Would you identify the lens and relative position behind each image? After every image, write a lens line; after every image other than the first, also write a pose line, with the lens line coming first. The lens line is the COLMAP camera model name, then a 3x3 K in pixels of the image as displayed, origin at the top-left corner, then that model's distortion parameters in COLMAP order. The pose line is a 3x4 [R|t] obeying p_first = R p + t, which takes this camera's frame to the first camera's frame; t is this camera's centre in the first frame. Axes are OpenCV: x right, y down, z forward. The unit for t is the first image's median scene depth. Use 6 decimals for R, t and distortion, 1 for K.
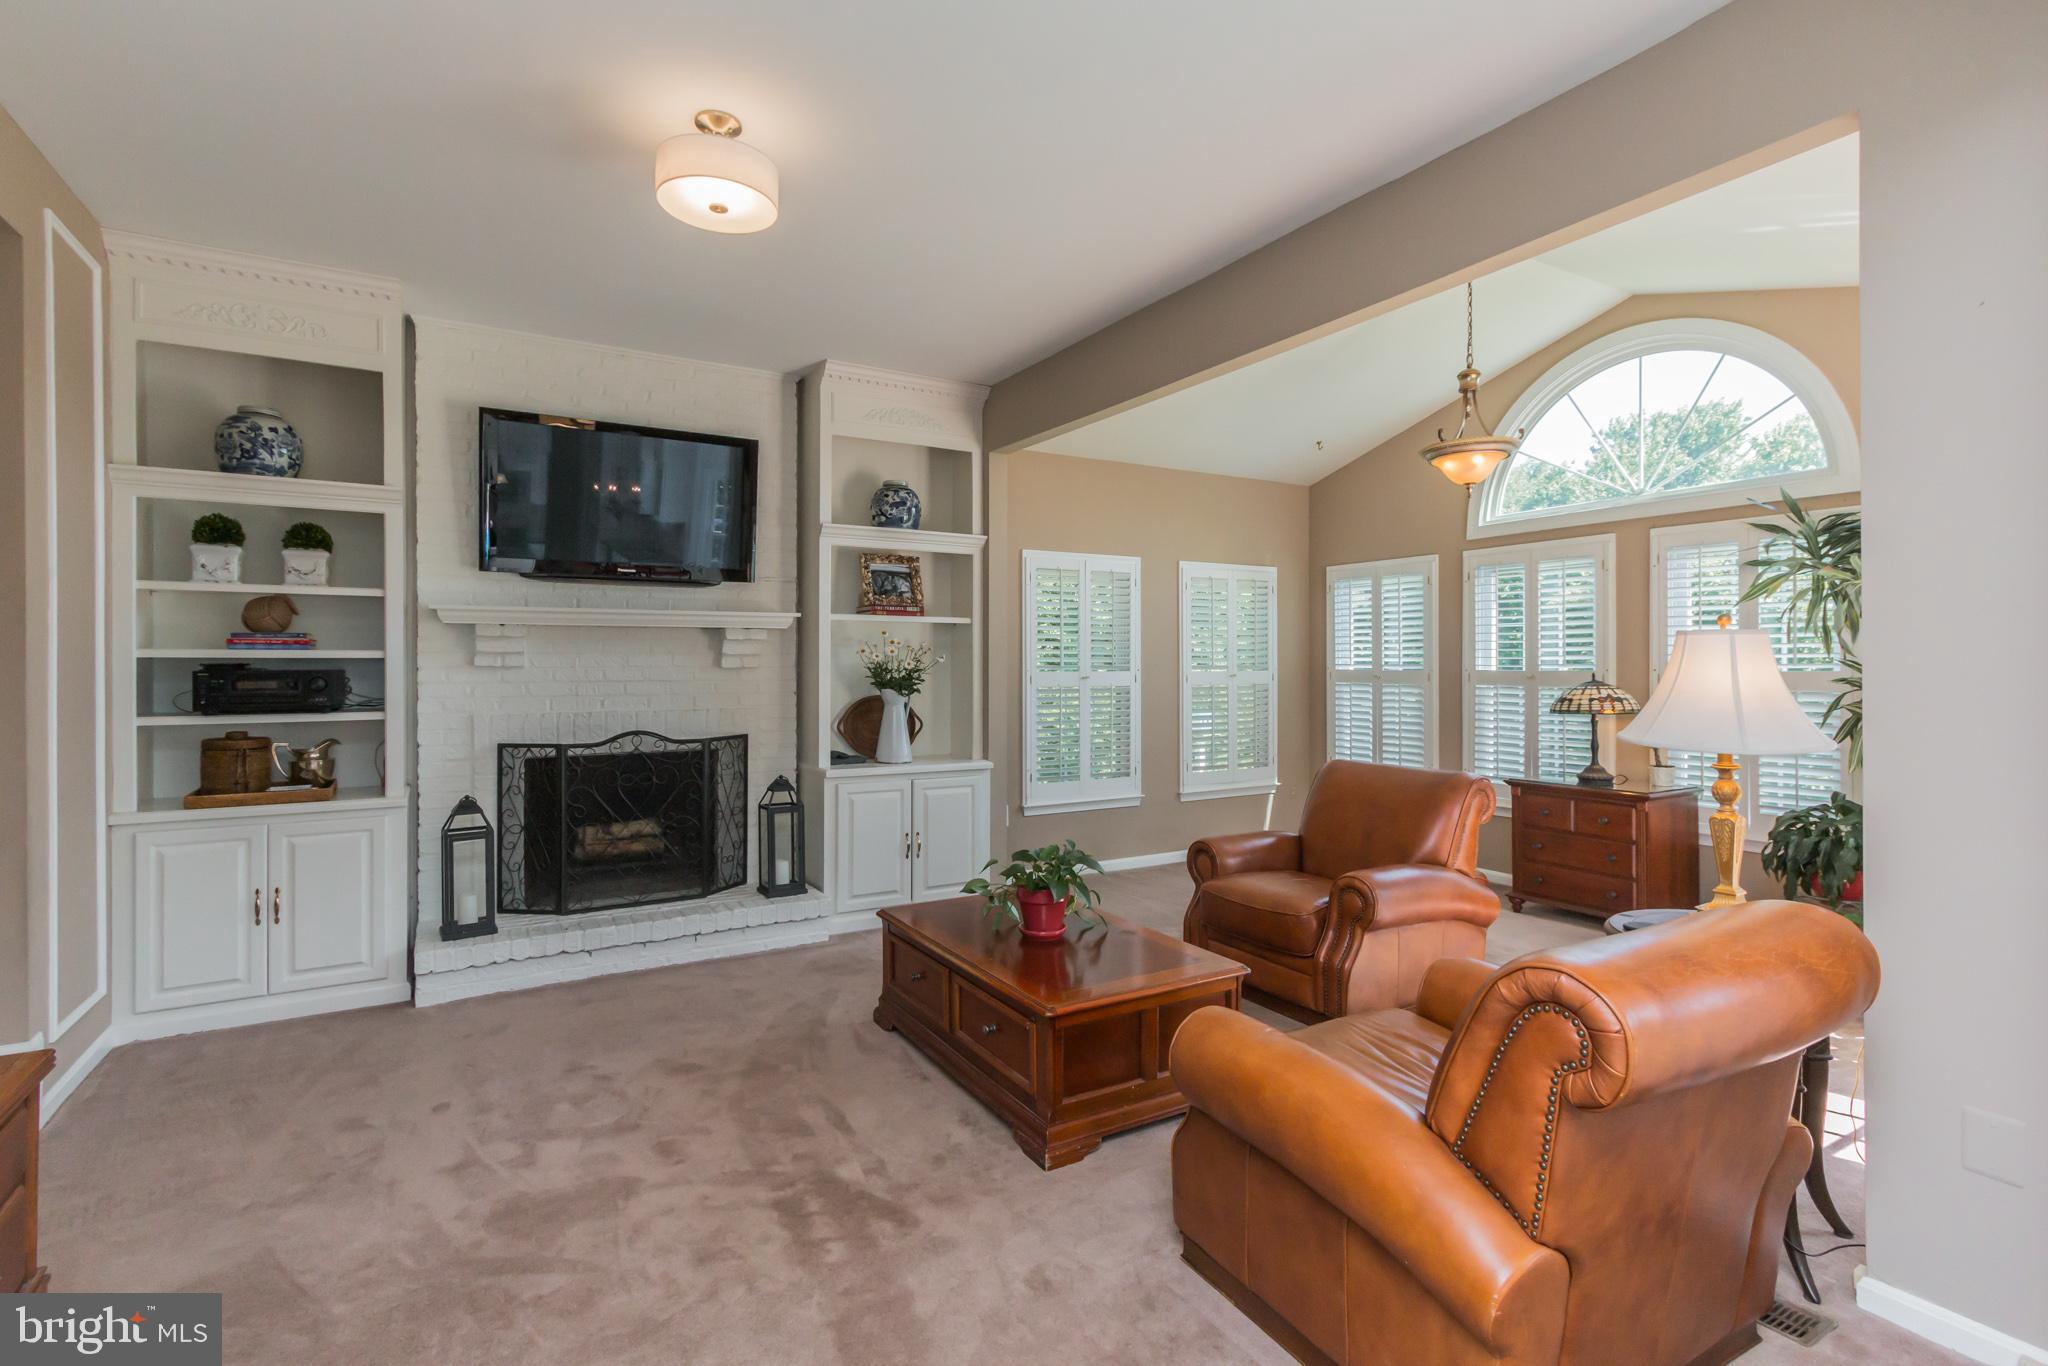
lens RADIAL K [[945.9, 0, 1018.9], [0, 945.9, 667.2], [0, 0, 1]] dist [0.005056, 0.000082]
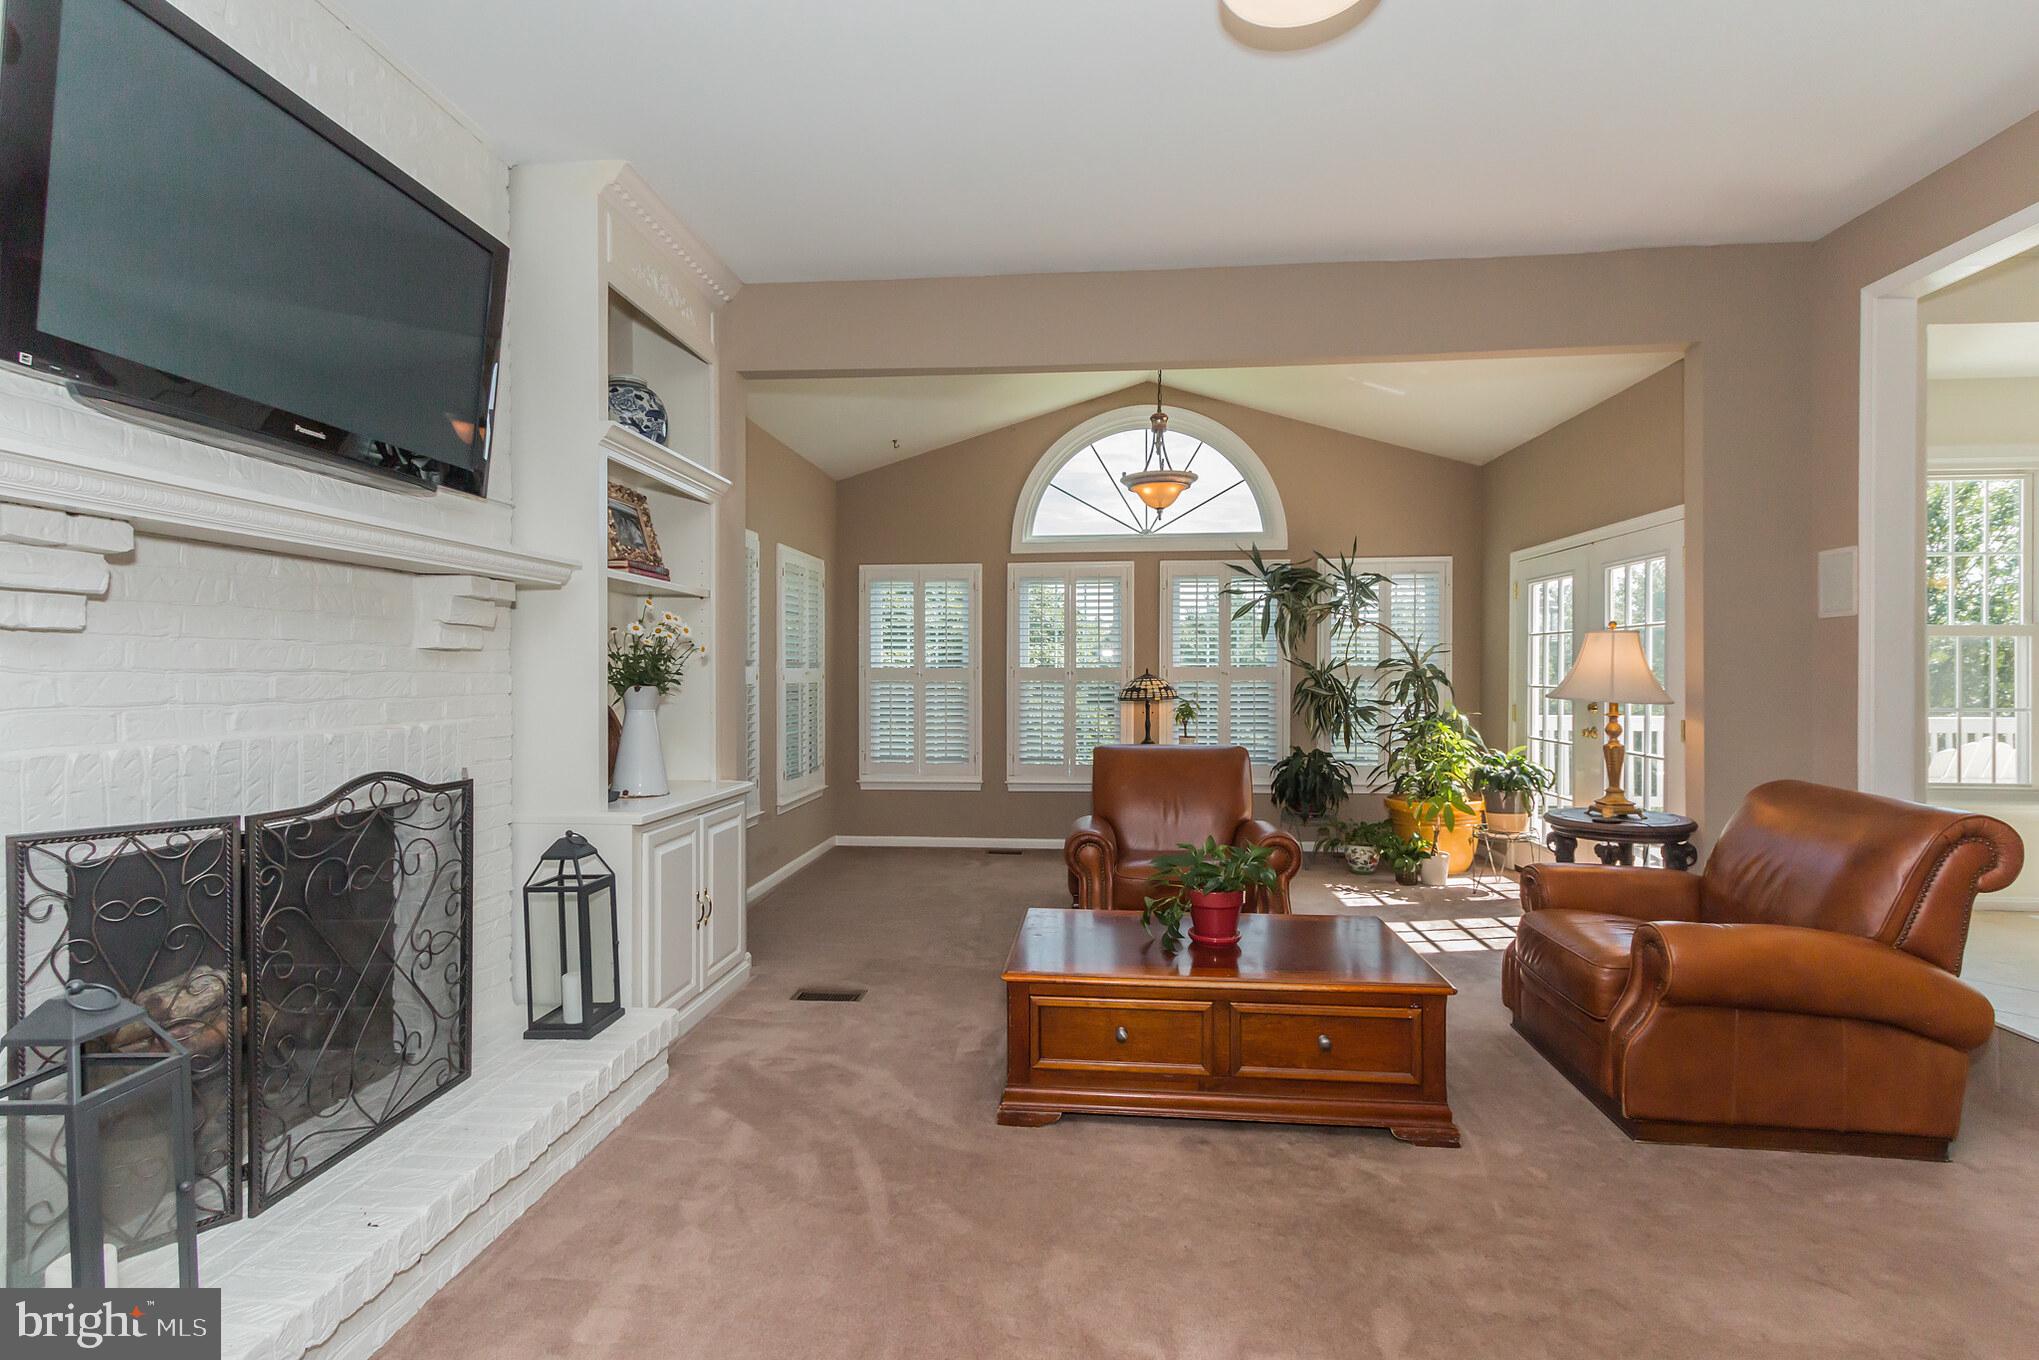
lens RADIAL K [[945.3, 0, 1010.6], [0, 945.3, 673.8], [0, 0, 1]] dist [0.002739, -0.000309]
pose [[0.581487, 0.002351, 0.813552, -0.524229], [0.002288, 0.999987, -0.004525, 0.017508], [-0.813552, 0.004493, 0.581474, 0.394578]]
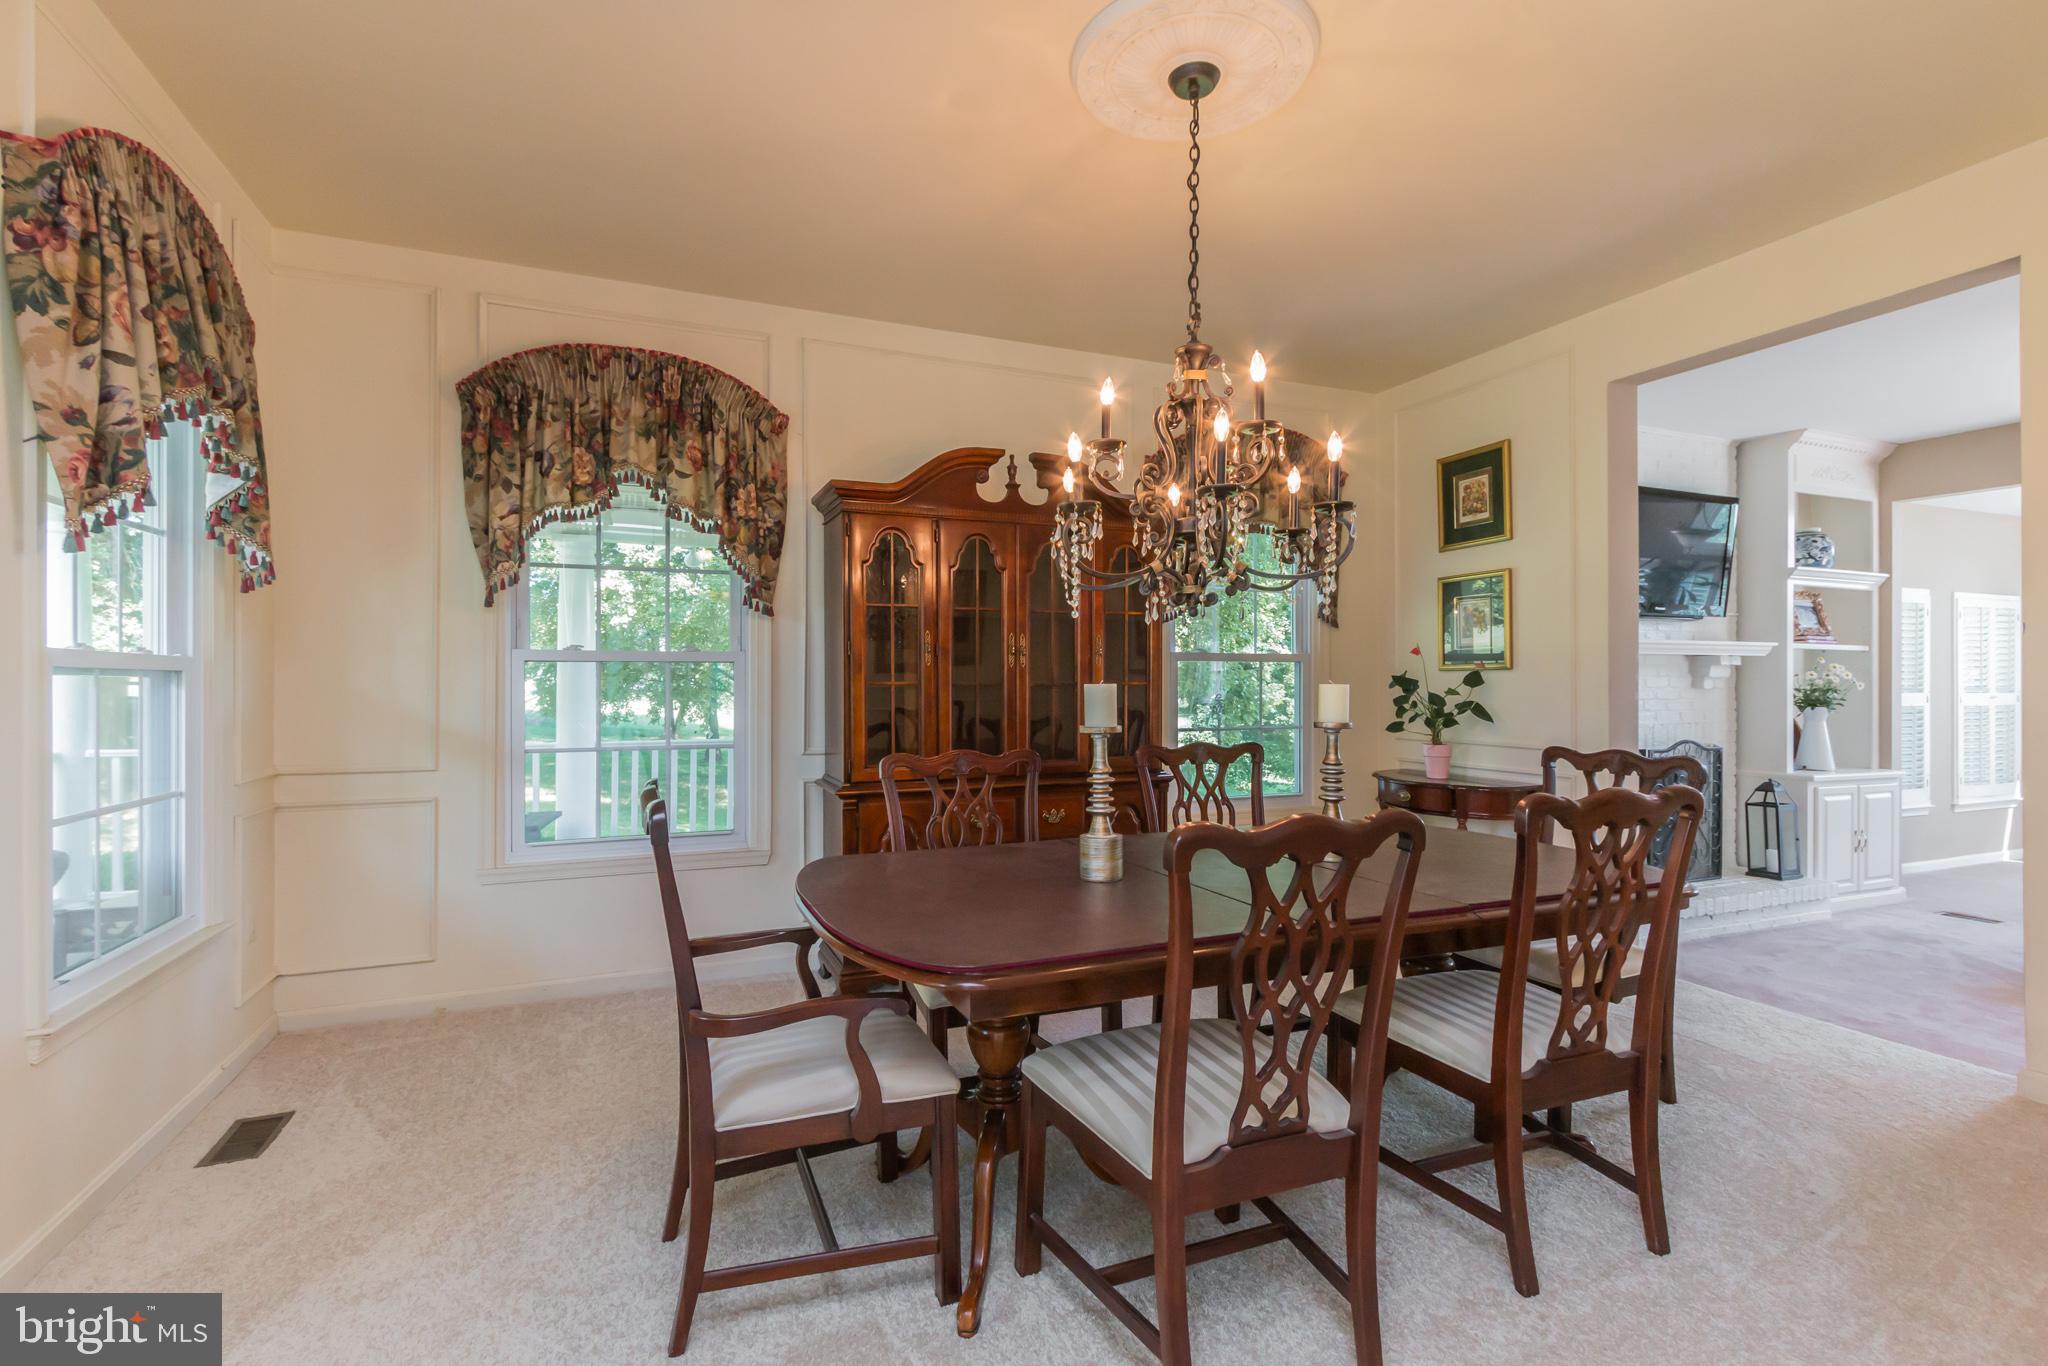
lens RADIAL K [[945.9, 0, 1032.9], [0, 945.9, 685.7], [0, 0, 1]] dist [0.005056, 0.000082]
pose [[0.992308, 0.003861, -0.123731, -0.939600], [-0.003930, 0.999992, -0.000314, 0.000705], [0.123729, 0.000798, 0.992316, -0.276307]]
